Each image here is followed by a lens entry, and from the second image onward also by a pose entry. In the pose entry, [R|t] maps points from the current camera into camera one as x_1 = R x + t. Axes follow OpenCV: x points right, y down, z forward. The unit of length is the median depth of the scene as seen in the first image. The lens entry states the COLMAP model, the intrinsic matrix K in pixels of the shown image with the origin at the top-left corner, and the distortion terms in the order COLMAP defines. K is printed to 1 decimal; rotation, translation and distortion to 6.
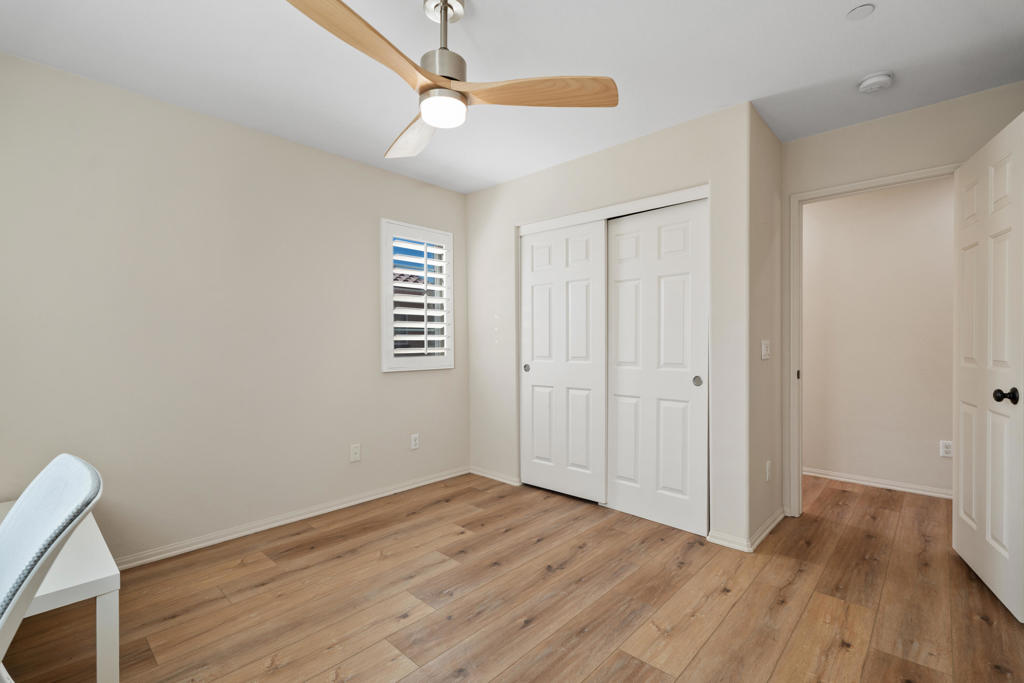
lens RADIAL K [[460.1, 0, 512.1], [0, 460.1, 342.5], [0, 0, 1]] dist [0.005670, -0.002239]
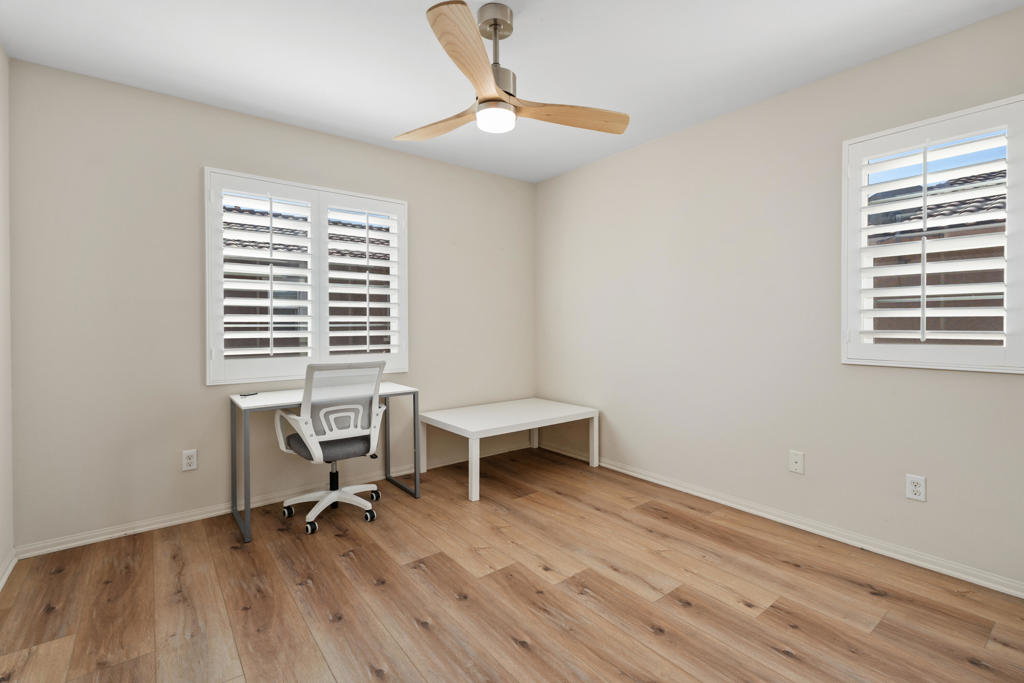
lens RADIAL K [[460.1, 0, 501.2], [0, 460.1, 320.7], [0, 0, 1]] dist [0.005670, -0.002239]
pose [[-0.166022, 0.002479, -0.986119, 0.665795], [0.005115, 0.999986, 0.001653, -0.005563], [0.986109, -0.004770, -0.166032, 0.818287]]
